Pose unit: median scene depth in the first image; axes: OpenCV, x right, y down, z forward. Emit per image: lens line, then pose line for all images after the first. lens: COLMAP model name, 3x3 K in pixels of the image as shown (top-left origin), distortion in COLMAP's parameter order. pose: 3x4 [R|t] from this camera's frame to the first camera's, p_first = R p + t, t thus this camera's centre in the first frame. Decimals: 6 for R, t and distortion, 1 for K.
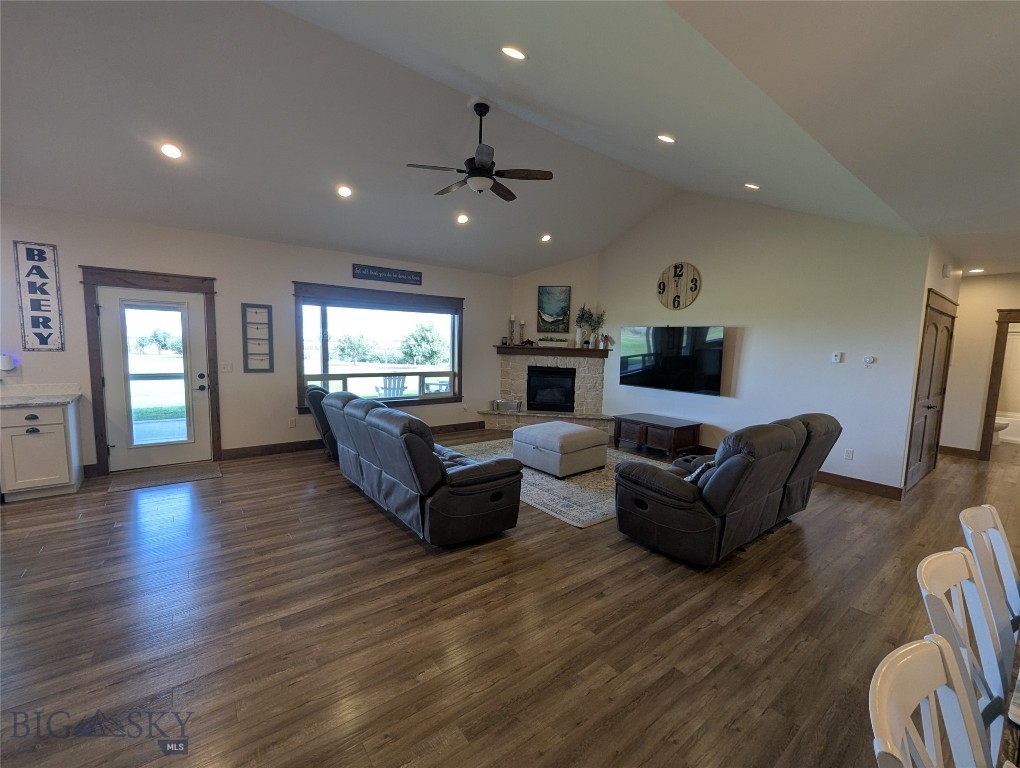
lens RADIAL K [[426.4, 0, 516.3], [0, 426.4, 387.4], [0, 0, 1]] dist [0.000020, -0.001413]
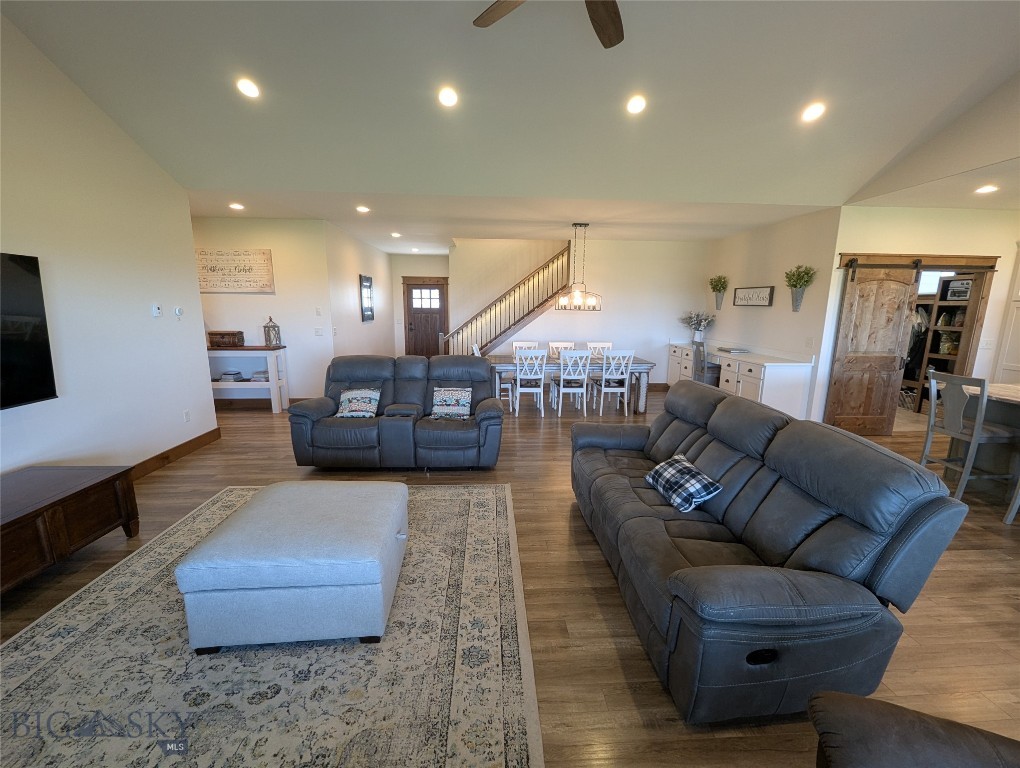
lens RADIAL K [[426.4, 0, 515.3], [0, 426.4, 388.2], [0, 0, 1]] dist [0.000020, -0.001413]
pose [[-0.820945, -0.141695, 0.553147, -0.312723], [0.026005, 0.958439, 0.284110, -0.149050], [-0.570414, 0.247623, -0.783141, 1.341638]]
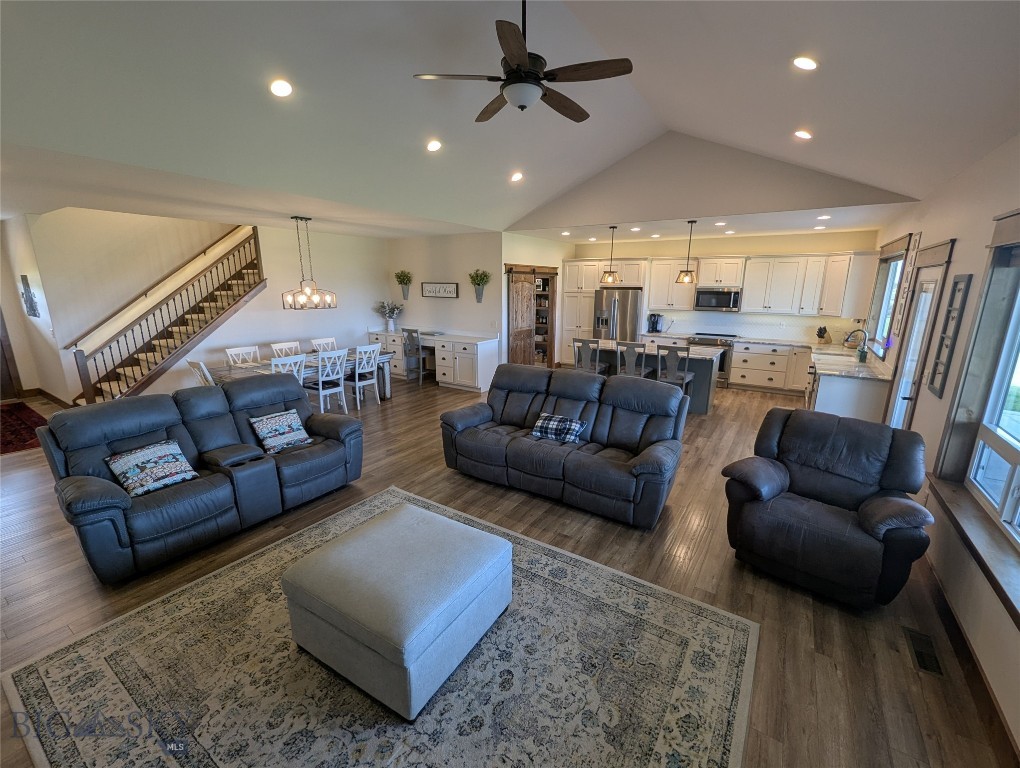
lens RADIAL K [[426.4, 0, 515.0], [0, 426.4, 387.4], [0, 0, 1]] dist [0.000020, -0.001413]
pose [[-0.946731, 0.046100, -0.318709, 0.144663], [-0.061853, 0.945241, 0.320460, -0.223312], [0.316030, 0.323102, -0.892037, 1.538814]]
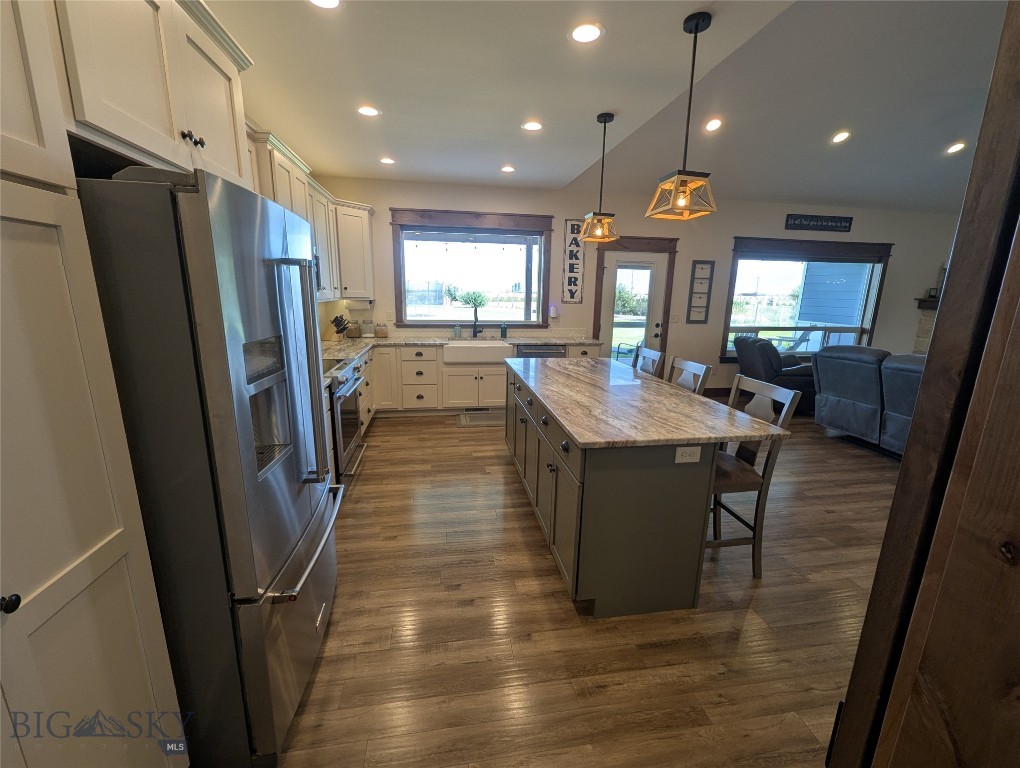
lens RADIAL K [[426.4, 0, 513.6], [0, 426.4, 387.7], [0, 0, 1]] dist [0.000020, -0.001413]
pose [[0.876419, 0.097813, -0.471510, -0.551162], [-0.045194, 0.991539, 0.121685, 0.020084], [0.479423, -0.085338, 0.873425, -0.249621]]
